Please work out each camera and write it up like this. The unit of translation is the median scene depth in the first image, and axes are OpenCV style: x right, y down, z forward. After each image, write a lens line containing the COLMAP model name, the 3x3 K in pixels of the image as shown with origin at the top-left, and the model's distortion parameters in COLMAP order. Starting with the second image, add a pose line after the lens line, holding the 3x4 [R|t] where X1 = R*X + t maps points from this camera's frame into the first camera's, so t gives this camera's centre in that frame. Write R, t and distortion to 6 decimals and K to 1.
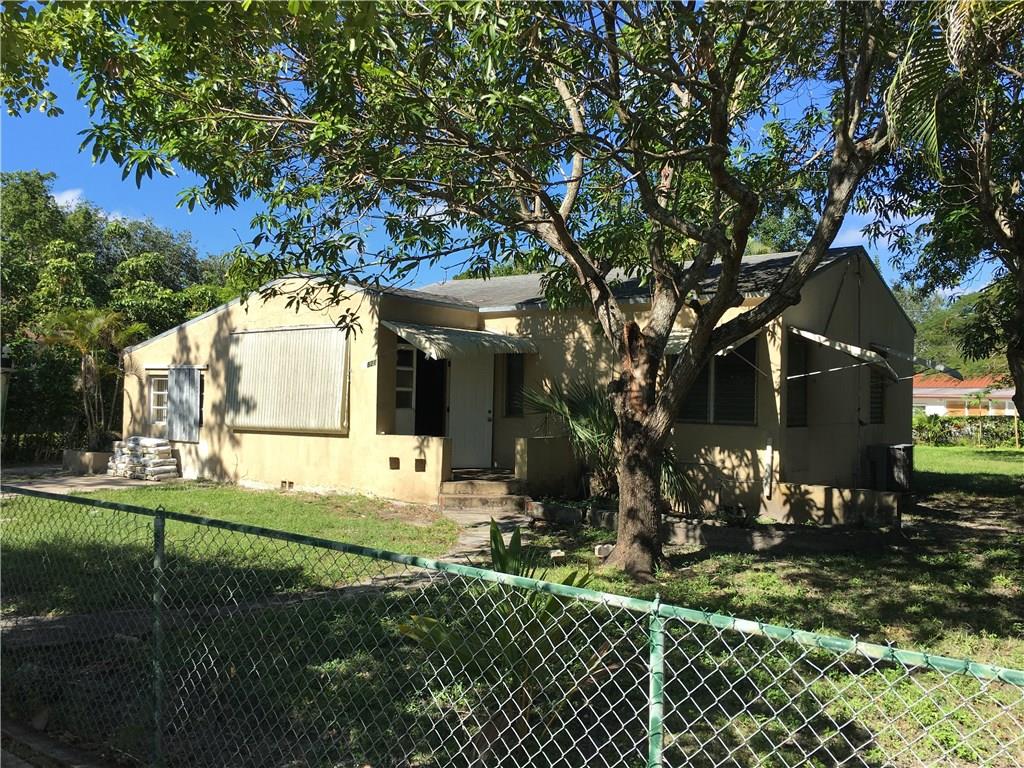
lens RADIAL K [[863.6, 0, 523.2], [0, 863.6, 393.3], [0, 0, 1]] dist [0.072681, -0.097416]
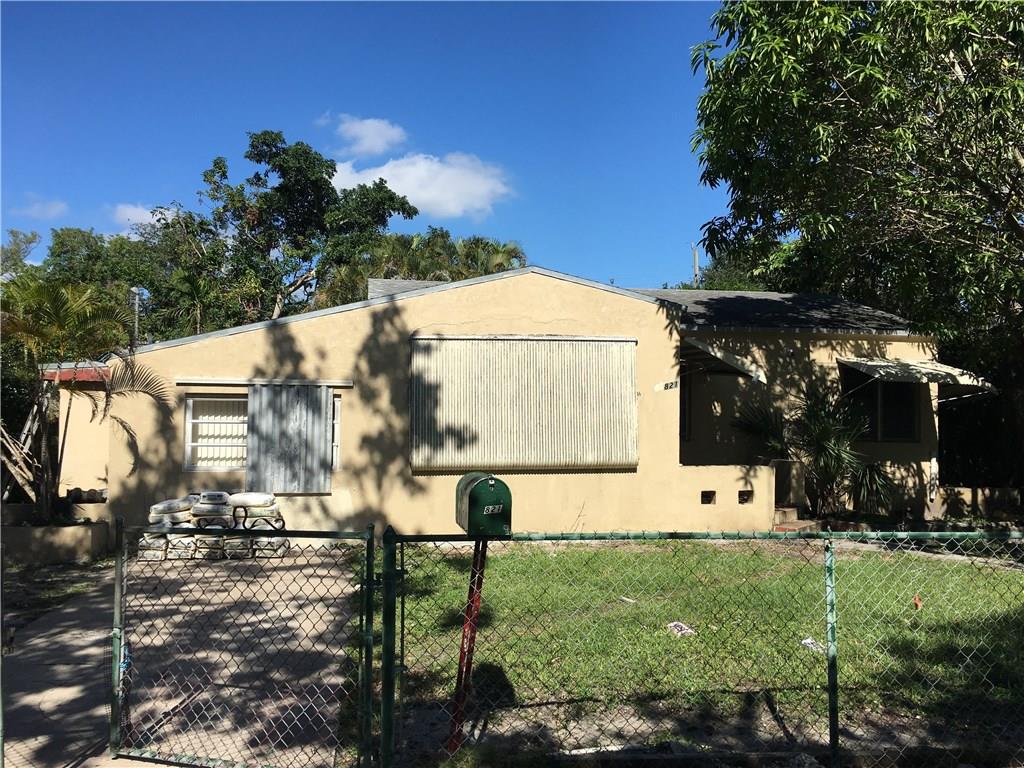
lens RADIAL K [[863.6, 0, 518.6], [0, 863.6, 381.8], [0, 0, 1]] dist [0.072681, -0.097416]
pose [[0.702315, 0.012079, 0.711764, -0.903031], [0.000801, 0.999842, -0.017758, -0.022845], [-0.711866, 0.013041, 0.702194, 0.492714]]
